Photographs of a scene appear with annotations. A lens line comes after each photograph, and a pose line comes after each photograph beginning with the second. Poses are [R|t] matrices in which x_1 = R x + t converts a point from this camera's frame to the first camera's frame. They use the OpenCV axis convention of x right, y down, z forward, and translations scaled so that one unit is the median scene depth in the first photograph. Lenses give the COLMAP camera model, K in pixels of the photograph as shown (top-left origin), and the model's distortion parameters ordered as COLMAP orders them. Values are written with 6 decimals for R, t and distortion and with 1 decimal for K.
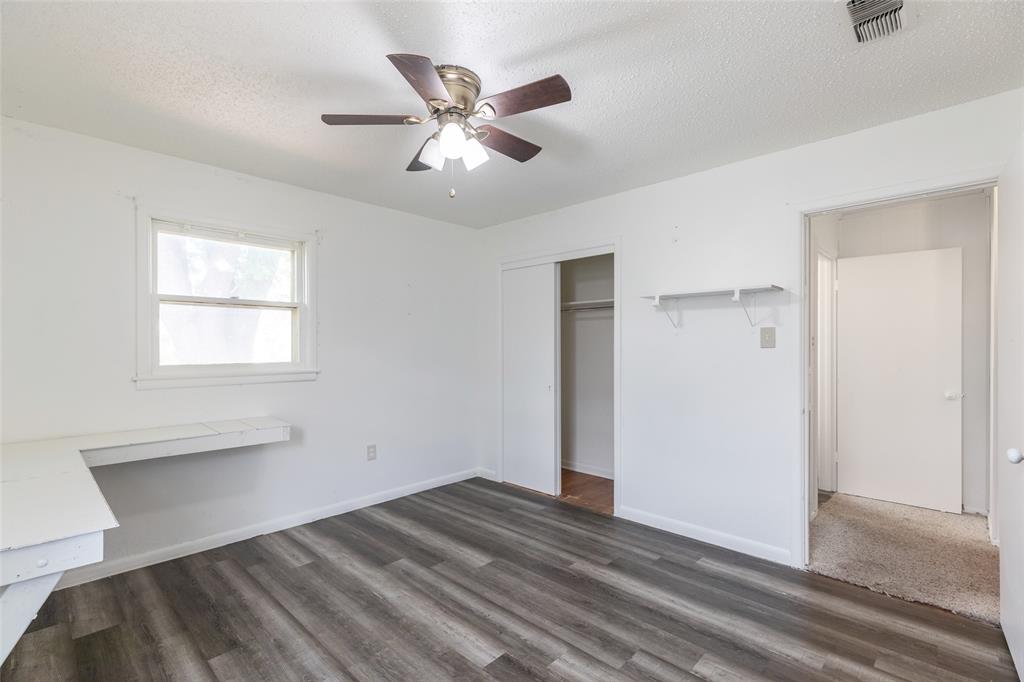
lens RADIAL K [[454.6, 0, 517.6], [0, 454.6, 341.2], [0, 0, 1]] dist [0.004040, -0.000160]
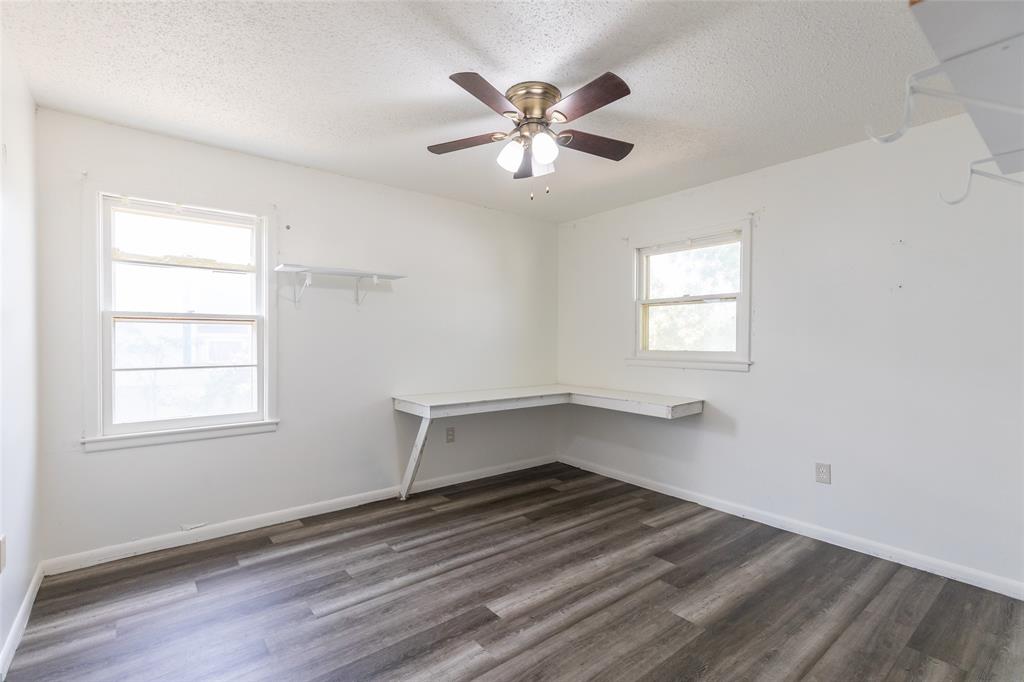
lens RADIAL K [[454.6, 0, 517.6], [0, 454.6, 341.2], [0, 0, 1]] dist [0.004040, -0.000160]
pose [[-0.095204, 0.008749, -0.995419, 0.703406], [0.004347, 0.999955, 0.008374, 0.013089], [0.995448, -0.003530, -0.095237, 0.776578]]
